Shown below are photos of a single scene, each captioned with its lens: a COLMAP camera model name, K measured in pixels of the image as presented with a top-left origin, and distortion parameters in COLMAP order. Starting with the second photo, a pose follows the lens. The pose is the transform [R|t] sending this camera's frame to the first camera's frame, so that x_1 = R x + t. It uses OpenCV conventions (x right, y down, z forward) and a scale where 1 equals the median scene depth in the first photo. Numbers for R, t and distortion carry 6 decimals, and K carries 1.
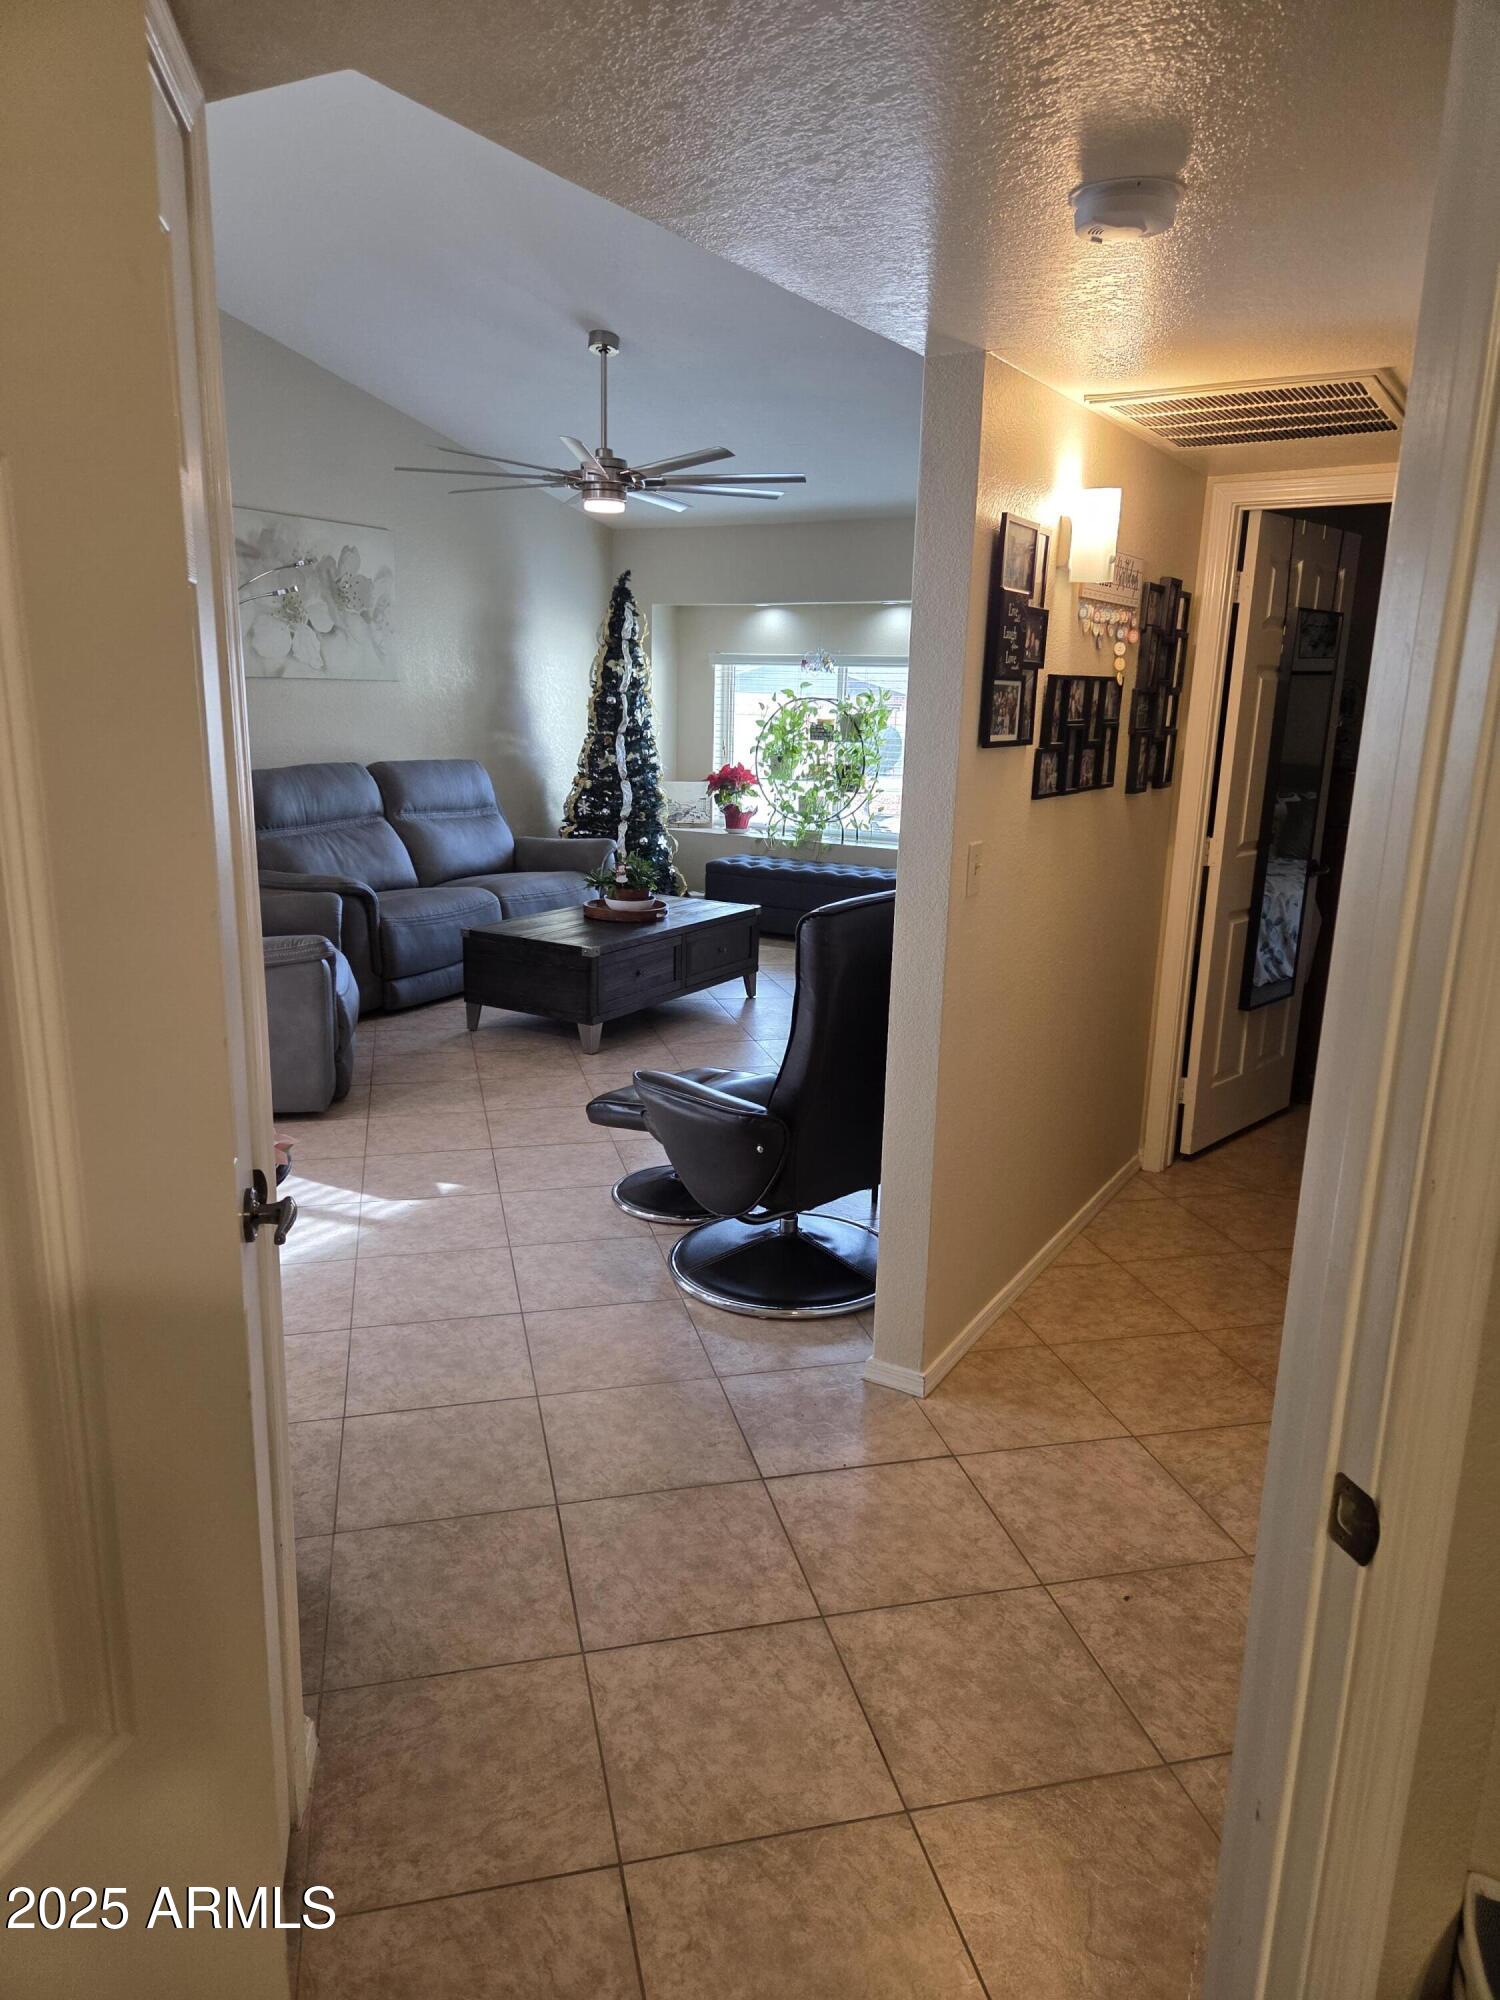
lens RADIAL K [[1323.8, 0, 736.9], [0, 1323.8, 1008.8], [0, 0, 1]] dist [0.083779, -0.081287]
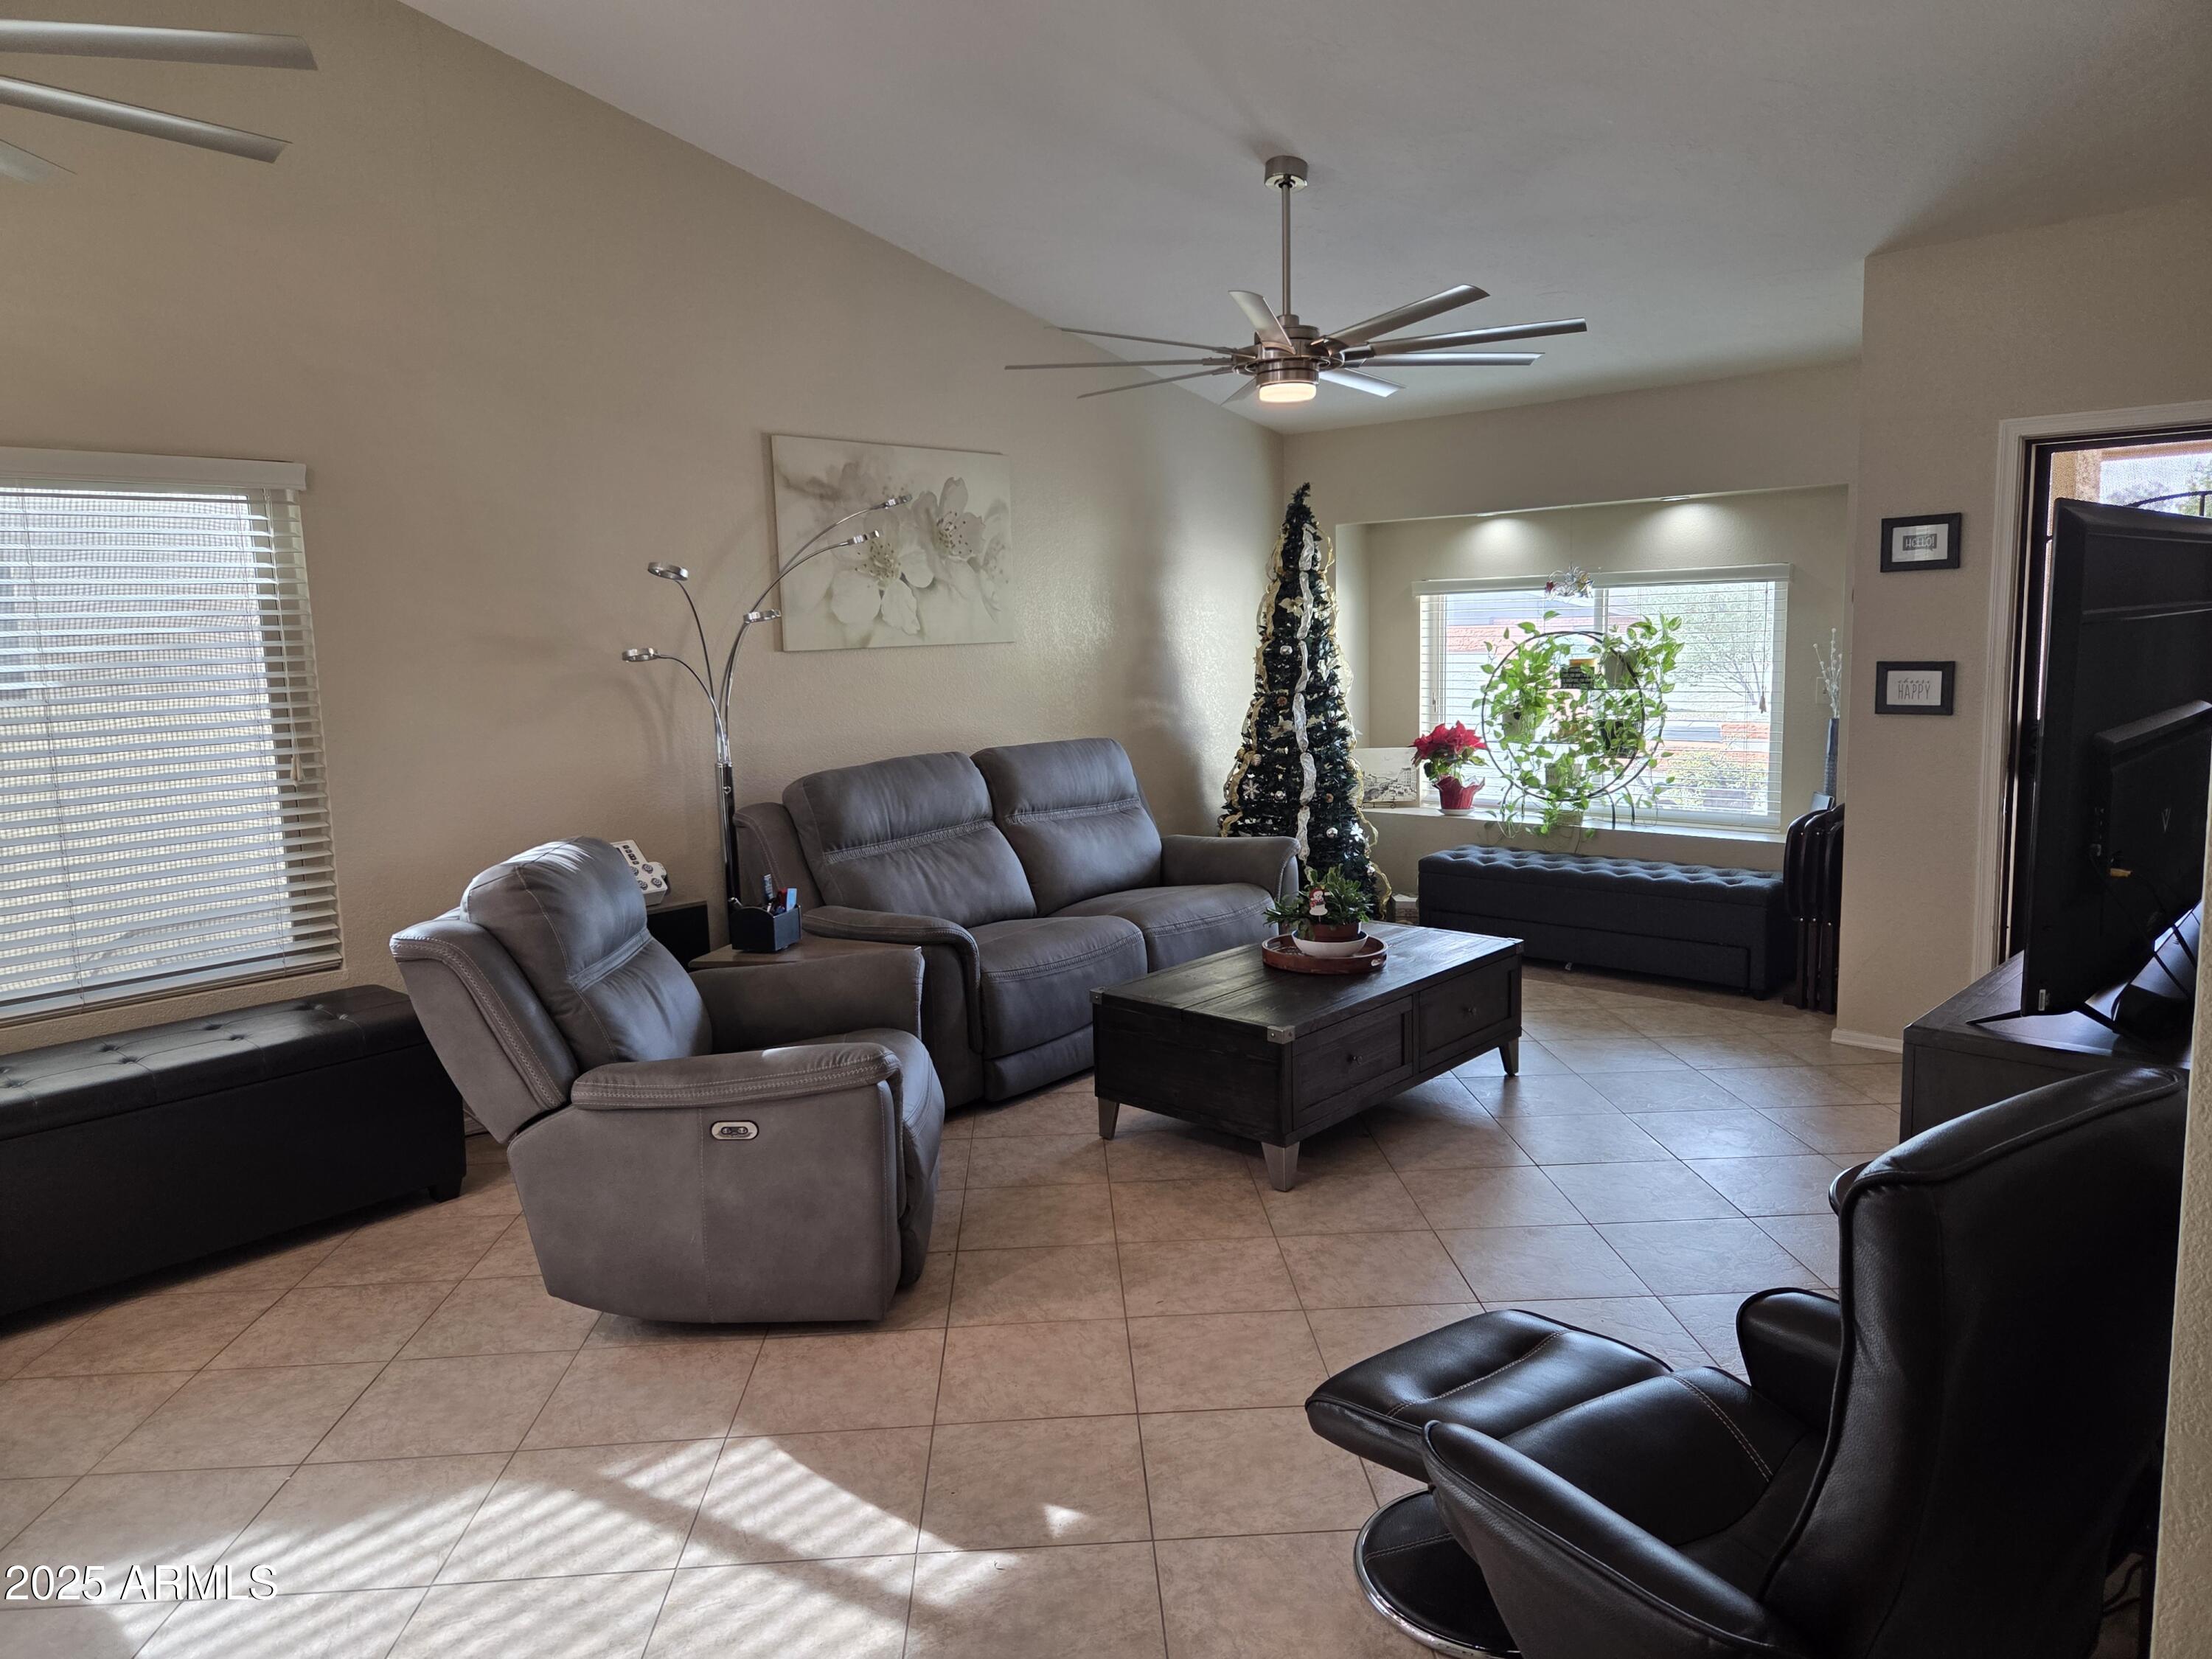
lens RADIAL K [[1472.9, 0, 1110.4], [0, 1472.9, 814.1], [0, 0, 1]] dist [0.102412, -0.078992]
pose [[0.980615, -0.025416, -0.194291, -0.031587], [0.004451, 0.994185, -0.107590, -0.048735], [0.195896, 0.104640, 0.975026, 0.168595]]
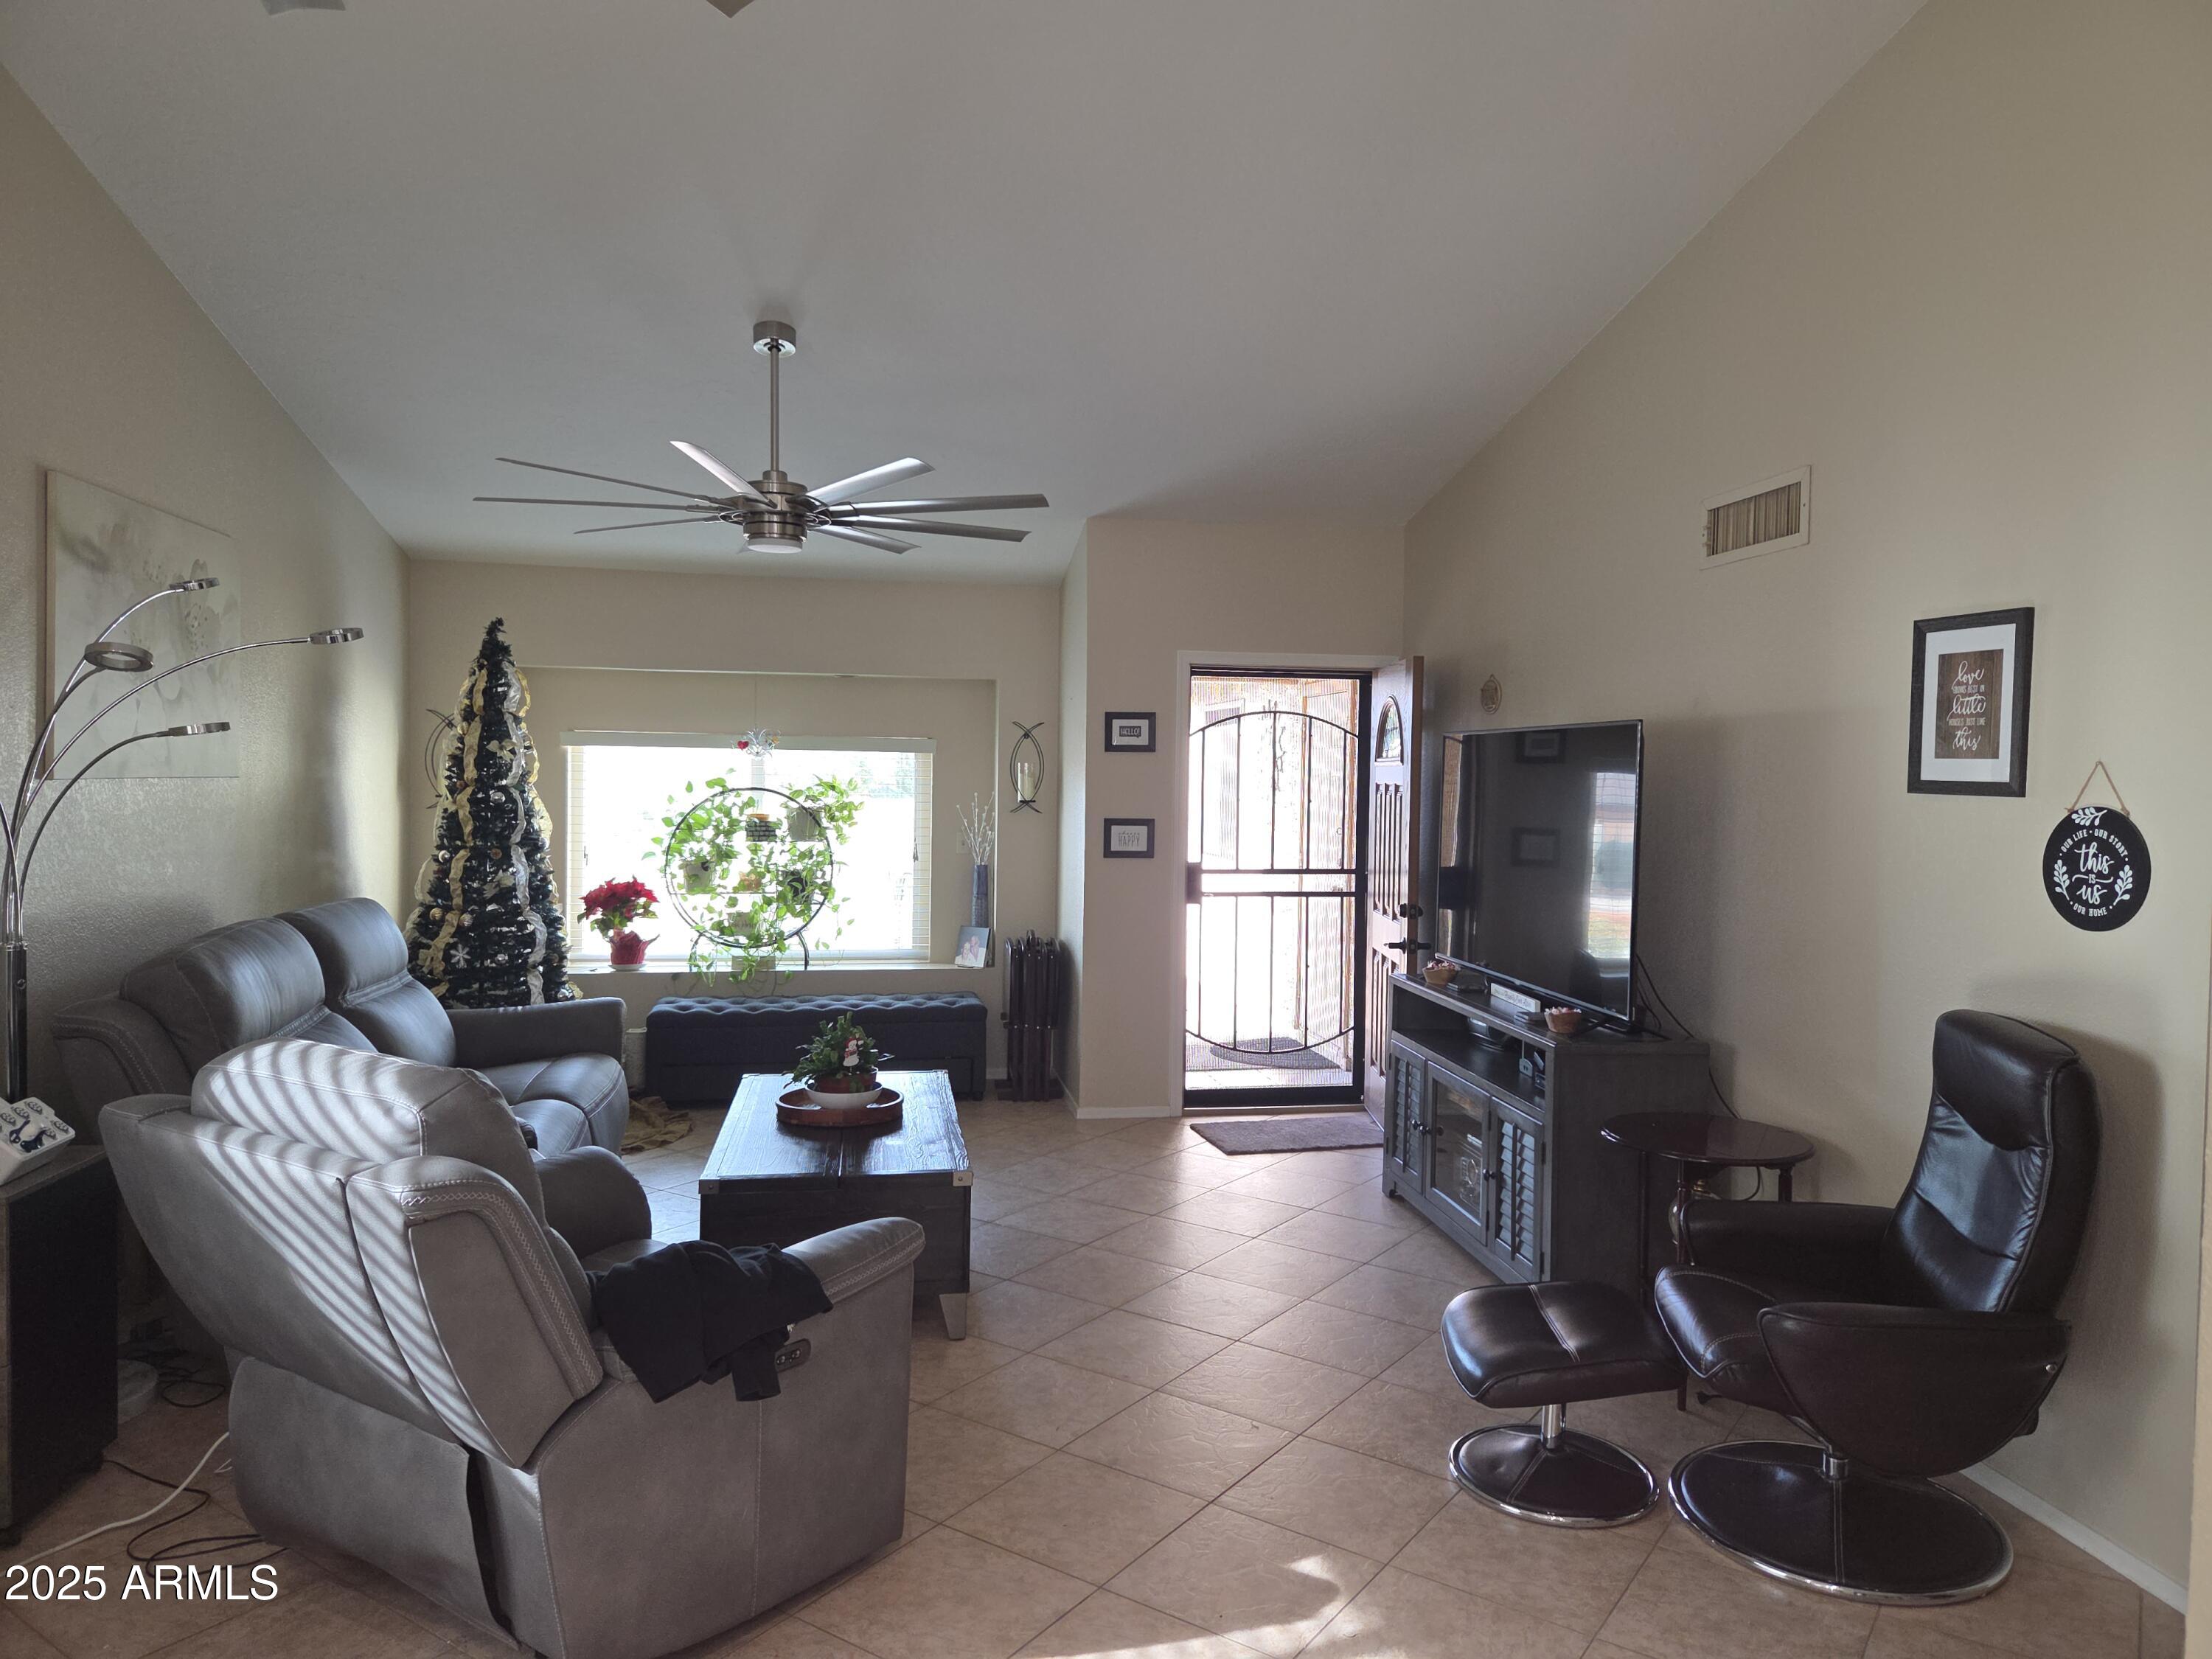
lens RADIAL K [[1472.9, 0, 1110.4], [0, 1472.9, 814.1], [0, 0, 1]] dist [0.102412, -0.078992]
pose [[0.750938, -0.029592, 0.659710, -0.367917], [0.159093, 0.977678, -0.137239, -0.067923], [-0.640923, 0.208013, 0.738883, 0.232084]]
